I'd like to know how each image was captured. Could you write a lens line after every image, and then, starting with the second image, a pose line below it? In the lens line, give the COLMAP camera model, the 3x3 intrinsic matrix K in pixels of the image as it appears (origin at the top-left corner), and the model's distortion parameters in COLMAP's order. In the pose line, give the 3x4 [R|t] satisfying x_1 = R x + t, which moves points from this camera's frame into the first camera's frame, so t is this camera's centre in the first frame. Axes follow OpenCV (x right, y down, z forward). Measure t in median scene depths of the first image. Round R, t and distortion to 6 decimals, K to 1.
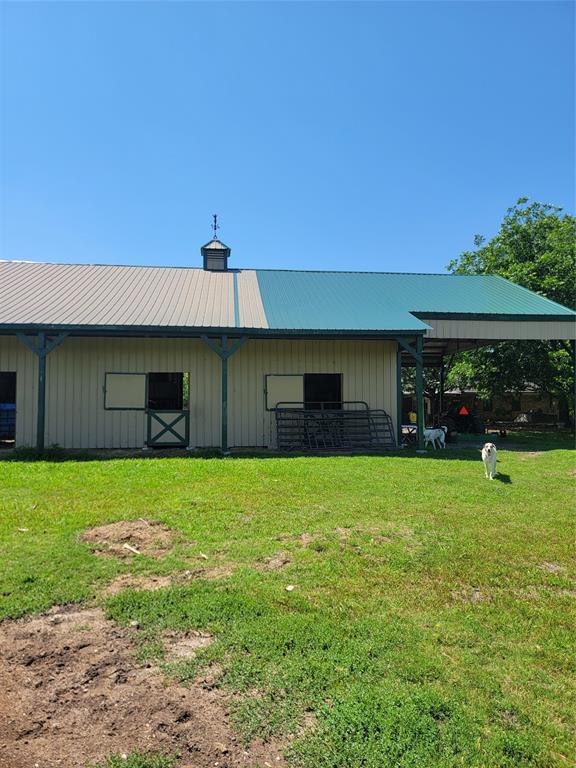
lens RADIAL K [[528.0, 0, 288.0], [0, 528.0, 384.0], [0, 0, 1]] dist [0.003737, 0.000728]
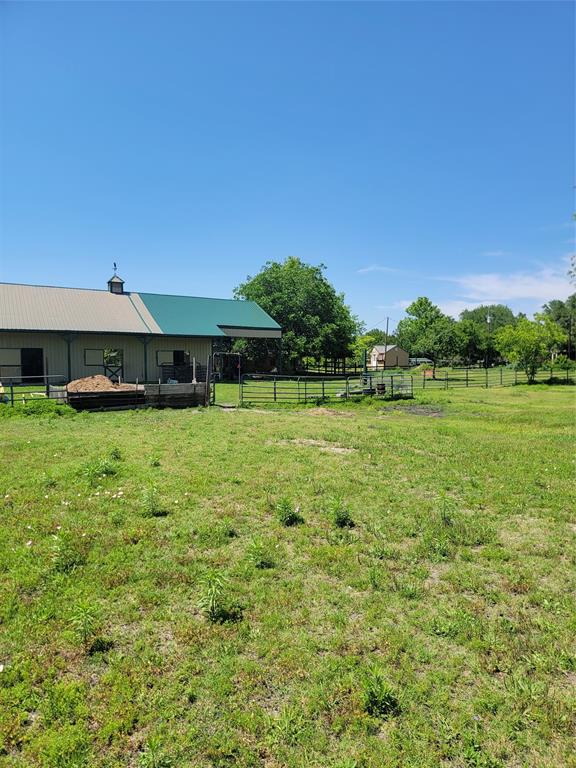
lens RADIAL K [[528.0, 0, 288.0], [0, 528.0, 384.0], [0, 0, 1]] dist [0.003737, 0.000728]
pose [[0.924908, -0.010925, 0.380033, -0.294181], [-0.022898, 0.996172, 0.084364, -0.061253], [-0.379500, -0.086731, 0.921117, -1.041468]]
